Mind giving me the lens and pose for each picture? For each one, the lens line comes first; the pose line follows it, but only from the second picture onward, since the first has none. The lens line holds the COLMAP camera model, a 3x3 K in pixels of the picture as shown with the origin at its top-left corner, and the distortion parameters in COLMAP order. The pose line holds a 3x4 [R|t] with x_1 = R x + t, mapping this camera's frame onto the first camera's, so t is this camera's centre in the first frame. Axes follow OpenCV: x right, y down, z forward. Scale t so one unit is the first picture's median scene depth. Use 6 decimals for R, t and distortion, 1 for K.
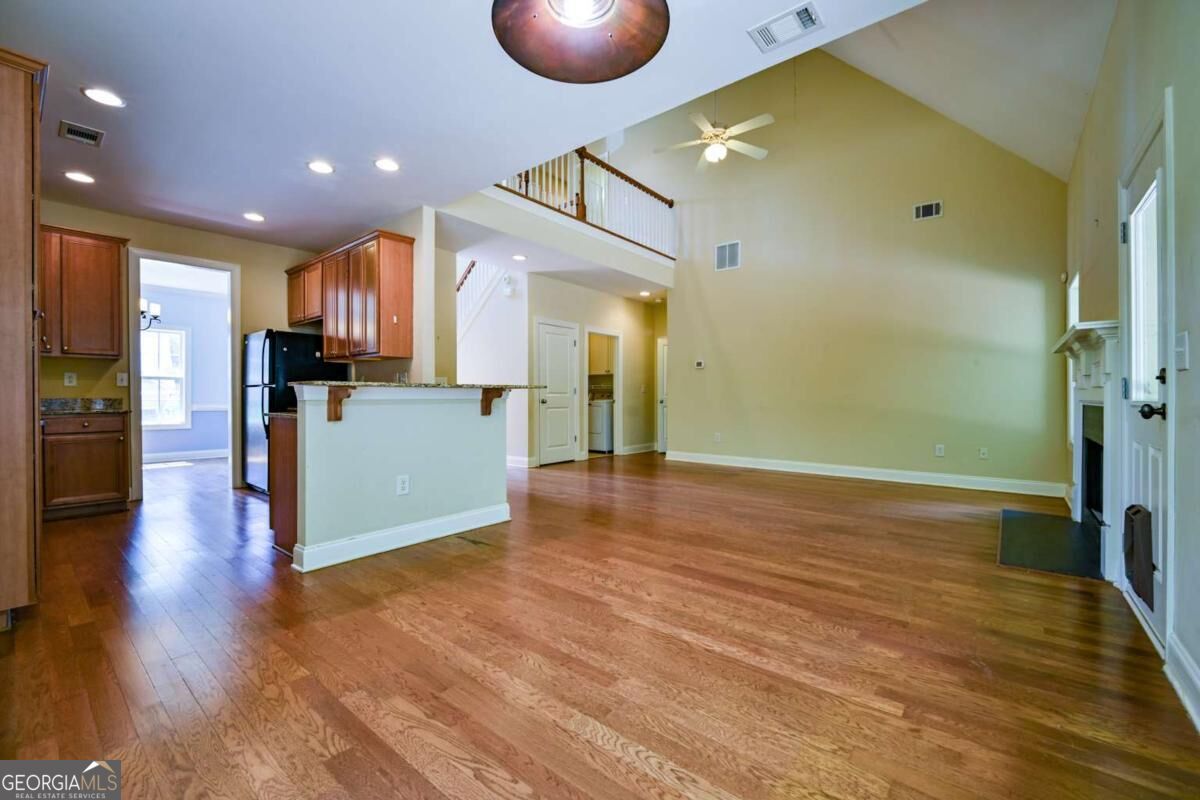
lens RADIAL K [[496.4, 0, 601.4], [0, 496.4, 401.3], [0, 0, 1]] dist [-0.018294, -0.000038]
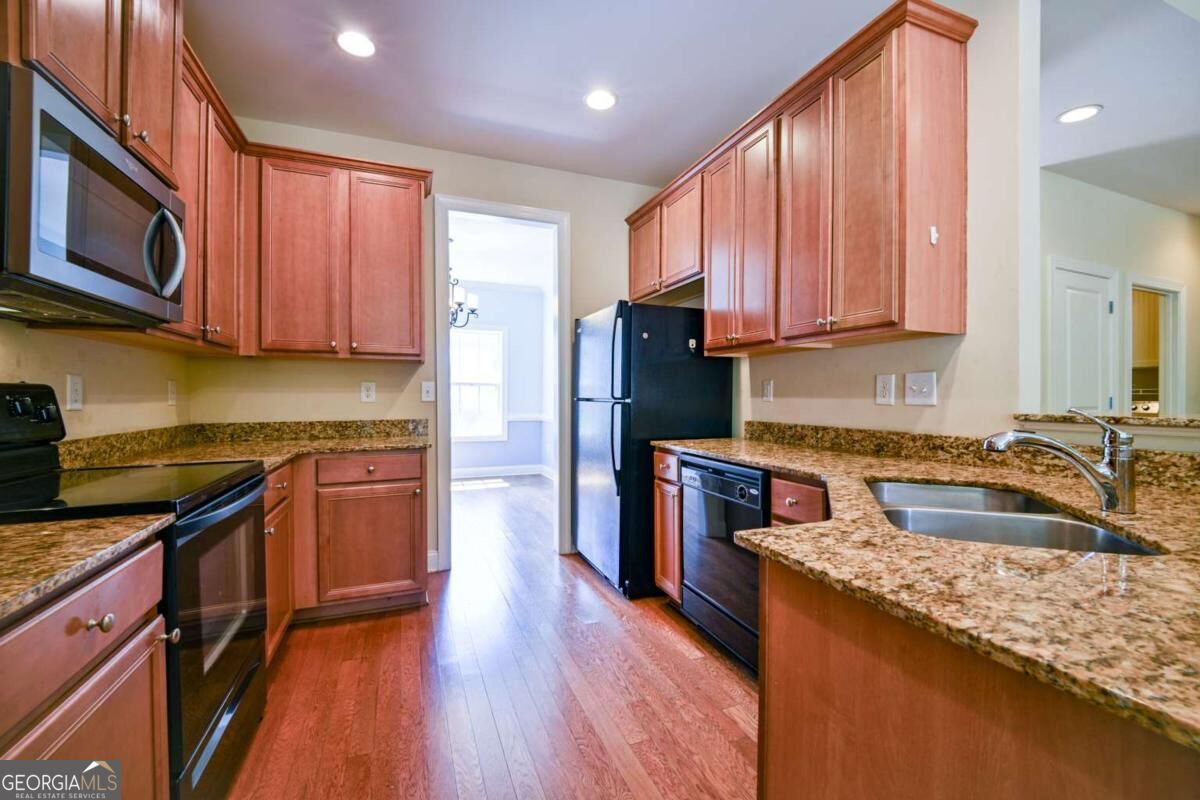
lens RADIAL K [[494.8, 0, 596.2], [0, 494.8, 399.2], [0, 0, 1]] dist [0.013536, -0.016999]
pose [[0.869576, 0.004046, -0.493783, -0.411287], [-0.004833, 0.999988, -0.000318, -0.032539], [0.493776, 0.002663, 0.869585, 0.483196]]
